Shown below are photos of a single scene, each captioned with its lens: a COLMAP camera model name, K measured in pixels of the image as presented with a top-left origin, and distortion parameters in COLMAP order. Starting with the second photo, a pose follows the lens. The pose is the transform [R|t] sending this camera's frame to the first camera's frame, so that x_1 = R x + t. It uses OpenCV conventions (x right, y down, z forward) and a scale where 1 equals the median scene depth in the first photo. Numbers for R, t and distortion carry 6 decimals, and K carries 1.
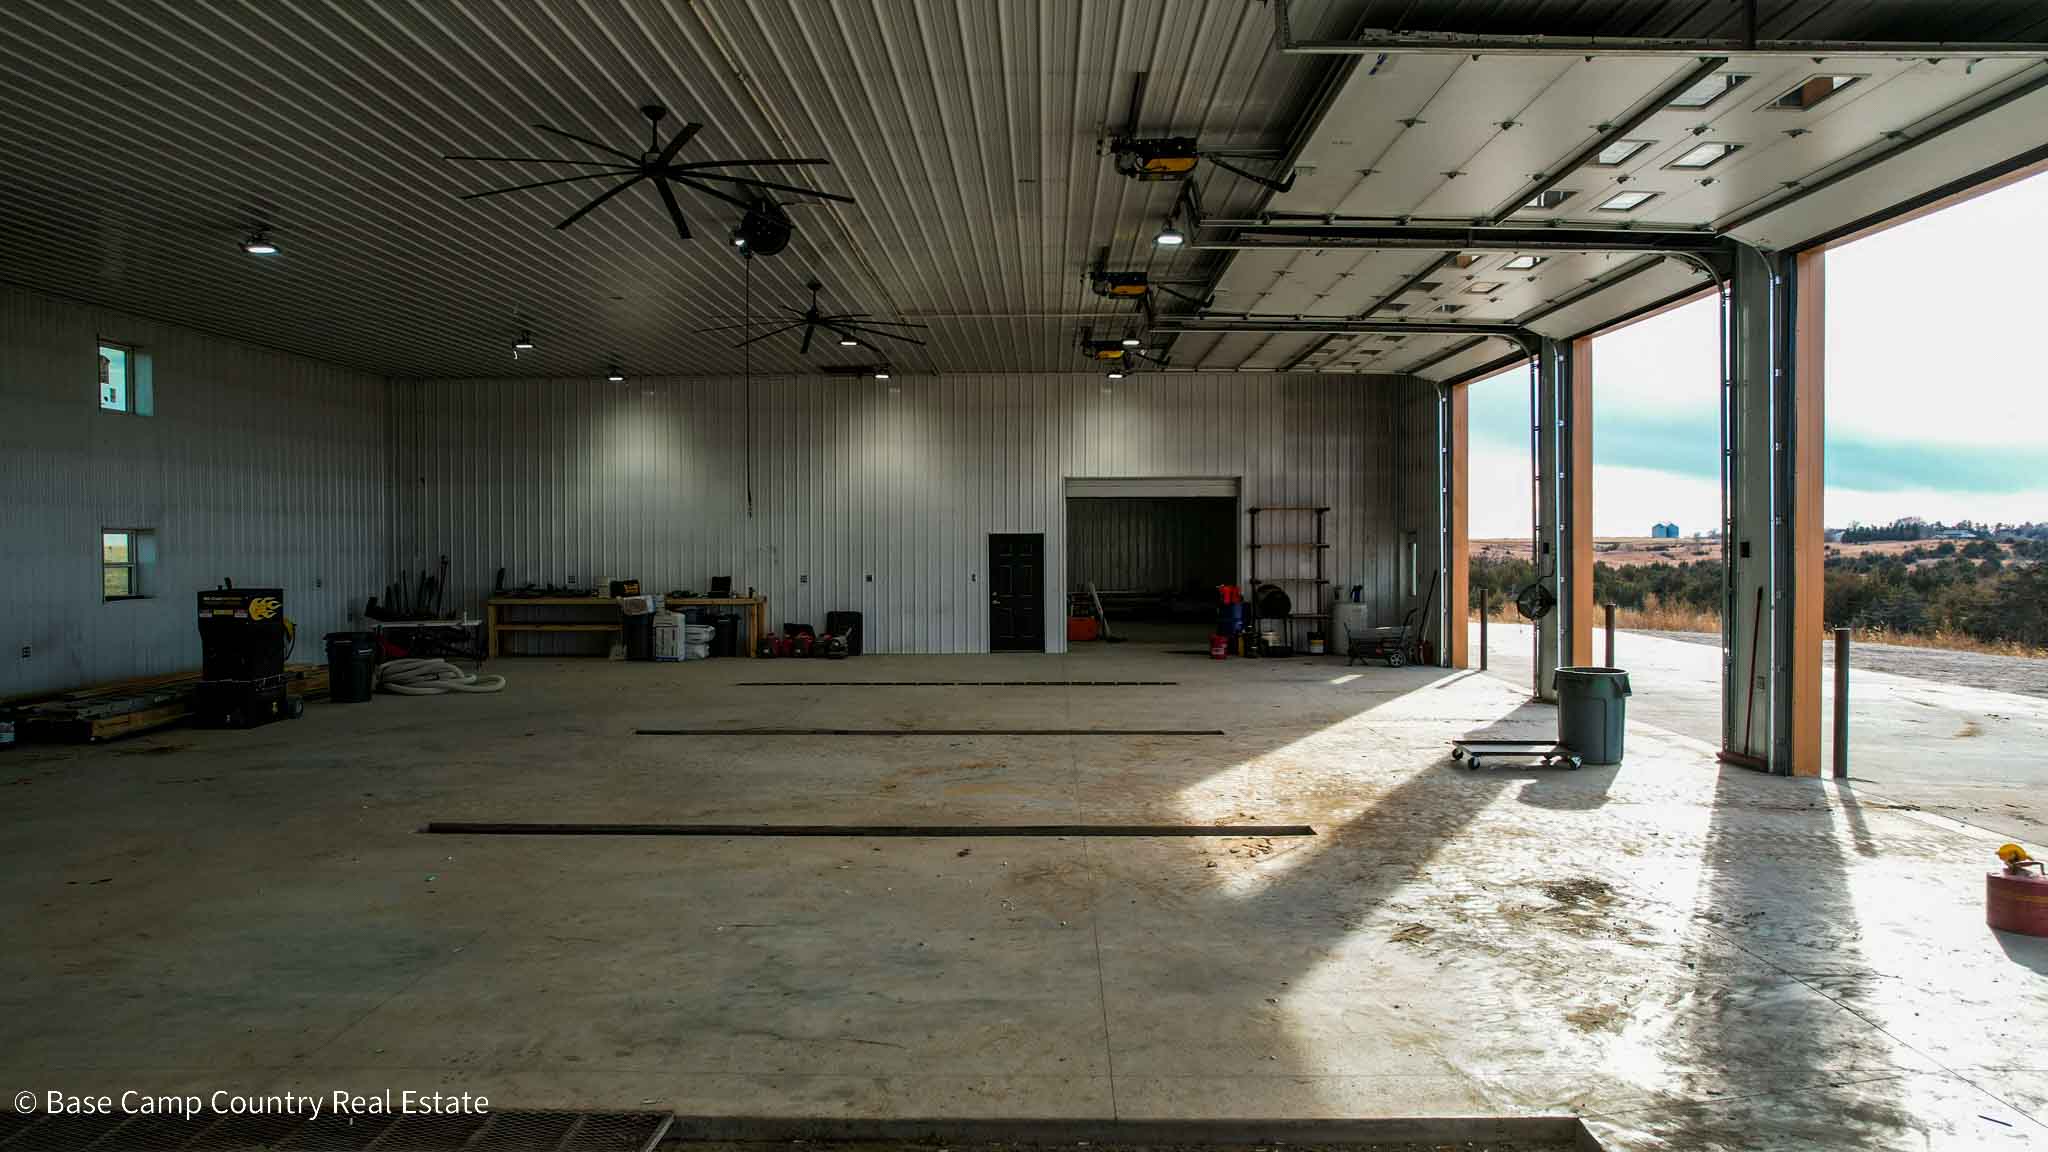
lens RADIAL K [[1309.9, 0, 1048.5], [0, 1309.9, 571.6], [0, 0, 1]] dist [-0.077313, 0.080564]
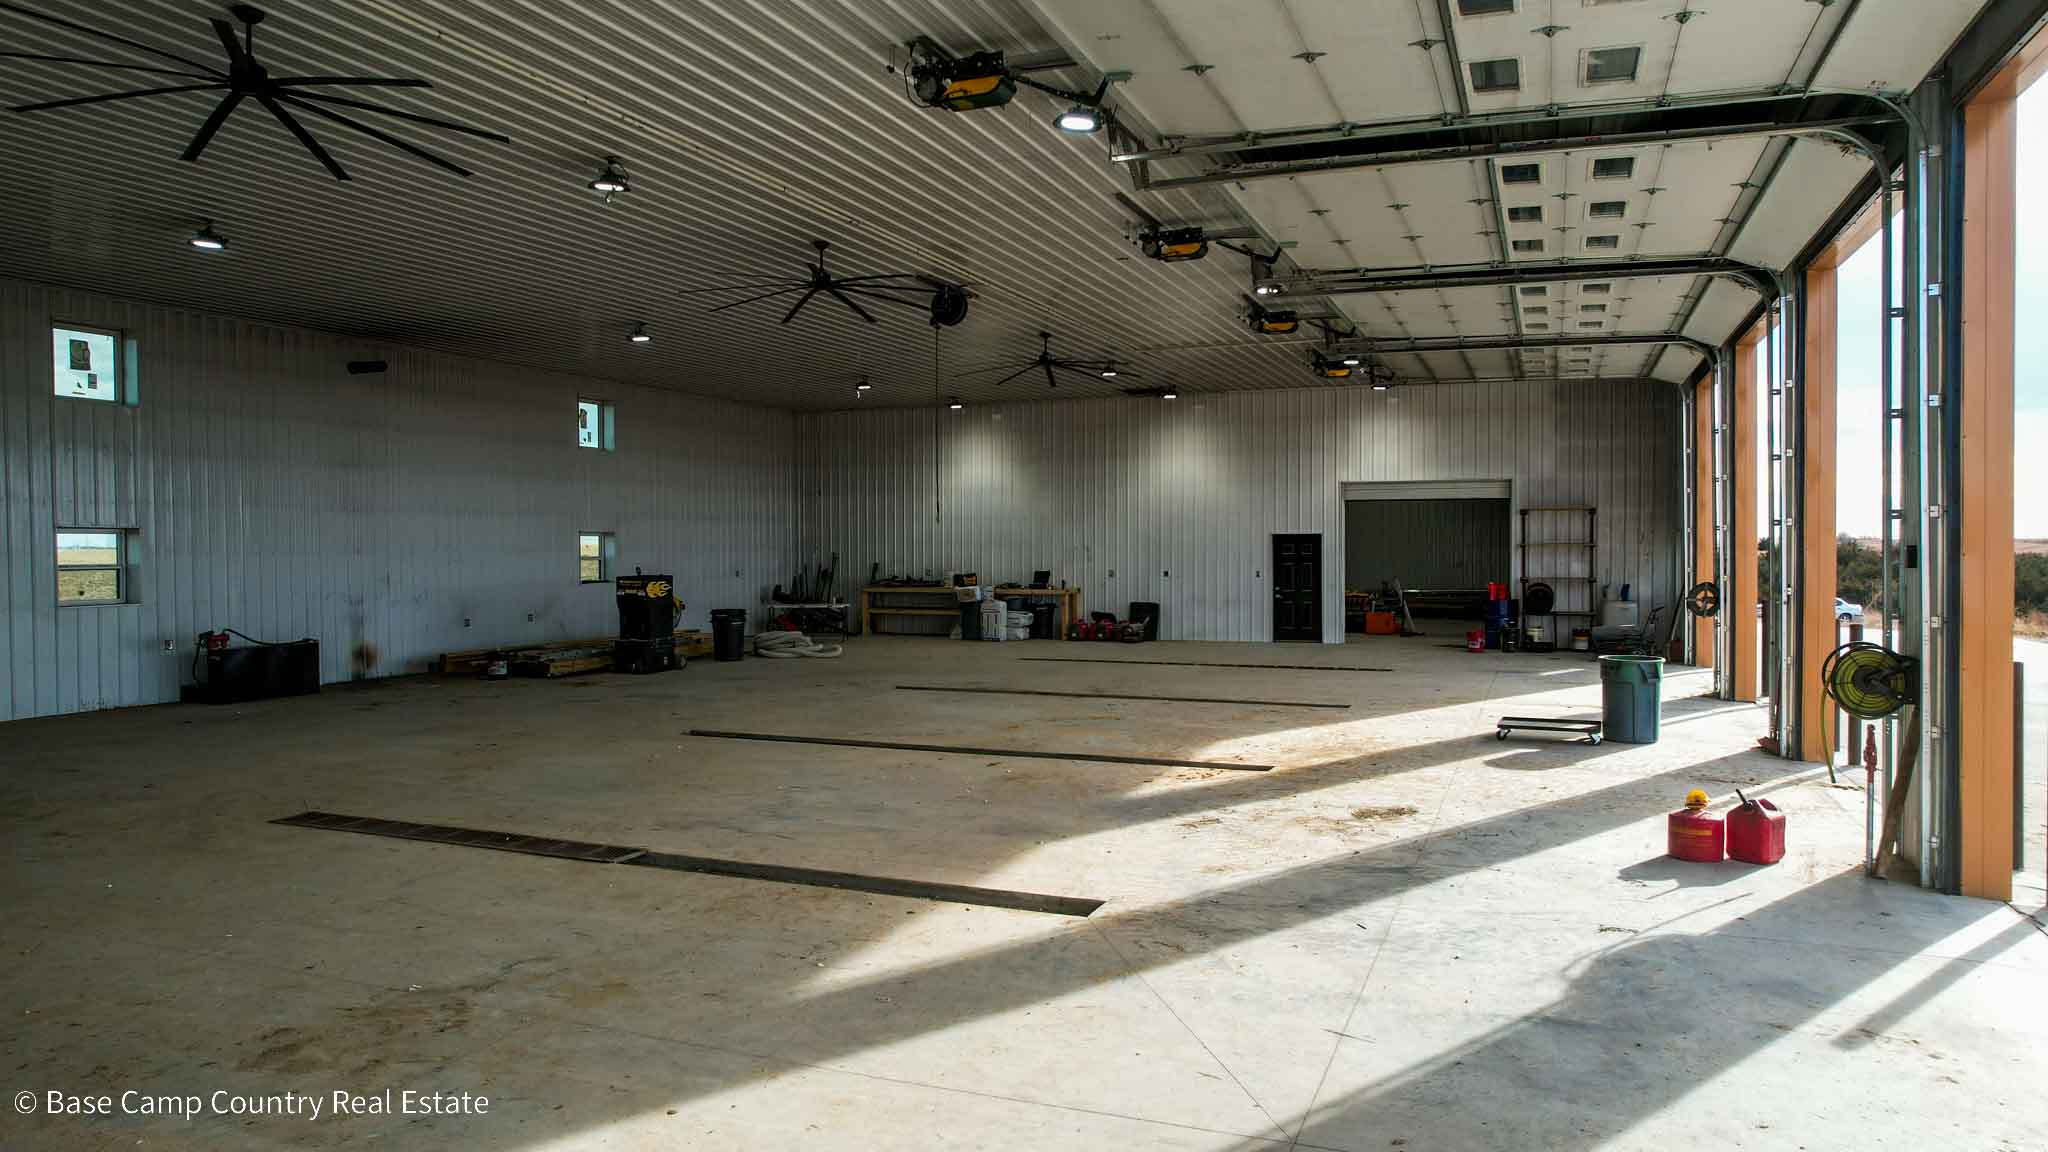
lens RADIAL K [[1309.9, 0, 1048.5], [0, 1309.9, 571.6], [0, 0, 1]] dist [-0.077313, 0.080564]
pose [[0.934729, 0.007828, -0.355275, 0.175909], [-0.007645, 0.999969, 0.001917, 0.002137], [0.355279, 0.000924, 0.934760, -0.103594]]
